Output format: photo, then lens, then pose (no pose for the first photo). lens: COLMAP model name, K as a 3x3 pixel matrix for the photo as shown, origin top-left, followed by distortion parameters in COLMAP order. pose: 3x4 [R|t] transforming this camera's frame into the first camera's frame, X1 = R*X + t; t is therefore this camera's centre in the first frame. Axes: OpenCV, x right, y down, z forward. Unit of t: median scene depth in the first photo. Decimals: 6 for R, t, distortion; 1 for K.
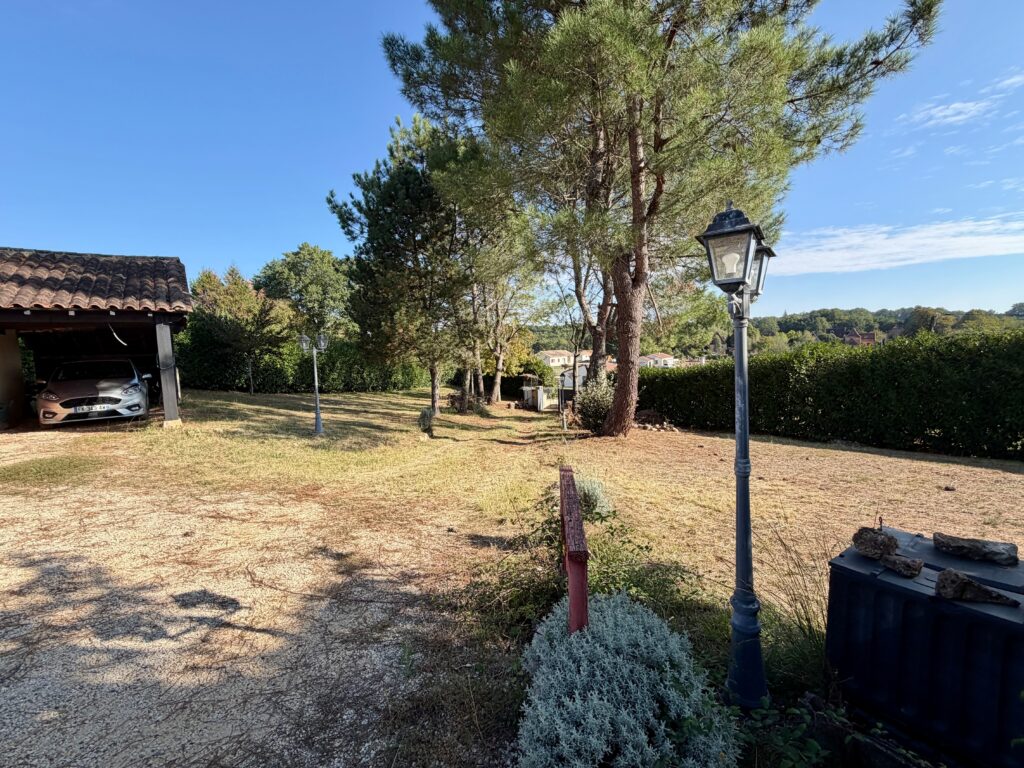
lens RADIAL K [[459.6, 0, 508.8], [0, 459.6, 381.6], [0, 0, 1]] dist [-0.001836, -0.000061]
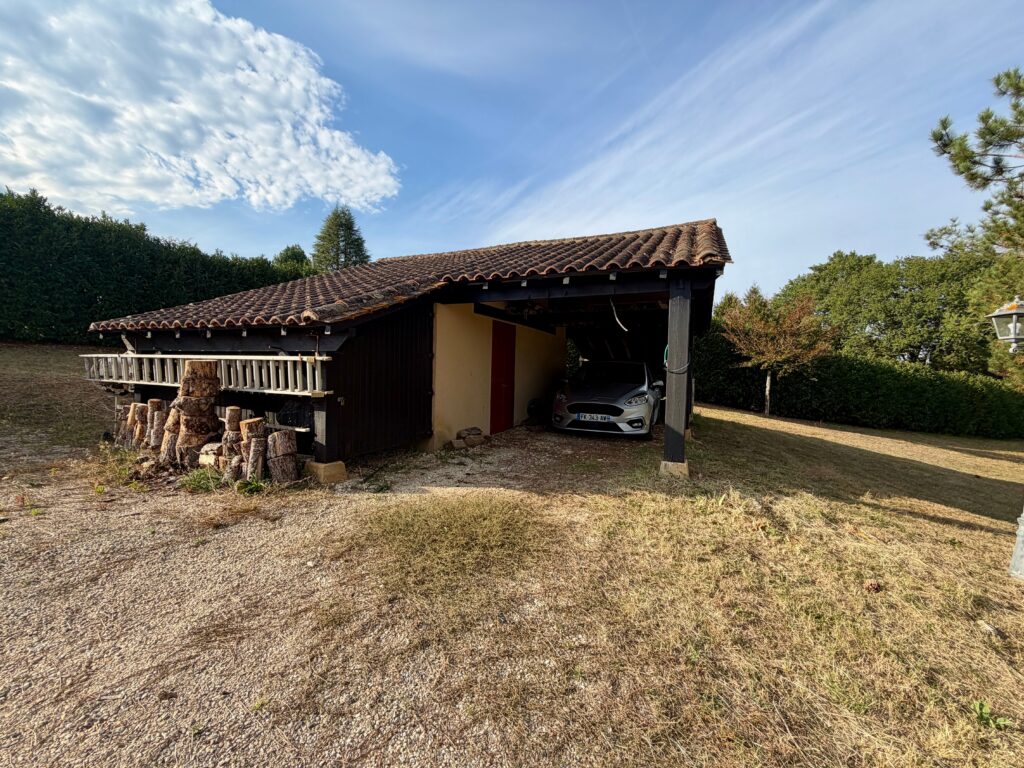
lens RADIAL K [[408.5, 0, 509.1], [0, 408.5, 385.0], [0, 0, 1]] dist [0.001752, -0.000402]
pose [[0.493239, 0.084815, -0.865749, -0.335757], [-0.109736, 0.993352, 0.034796, -0.005708], [0.862945, 0.077841, 0.499267, 0.467464]]
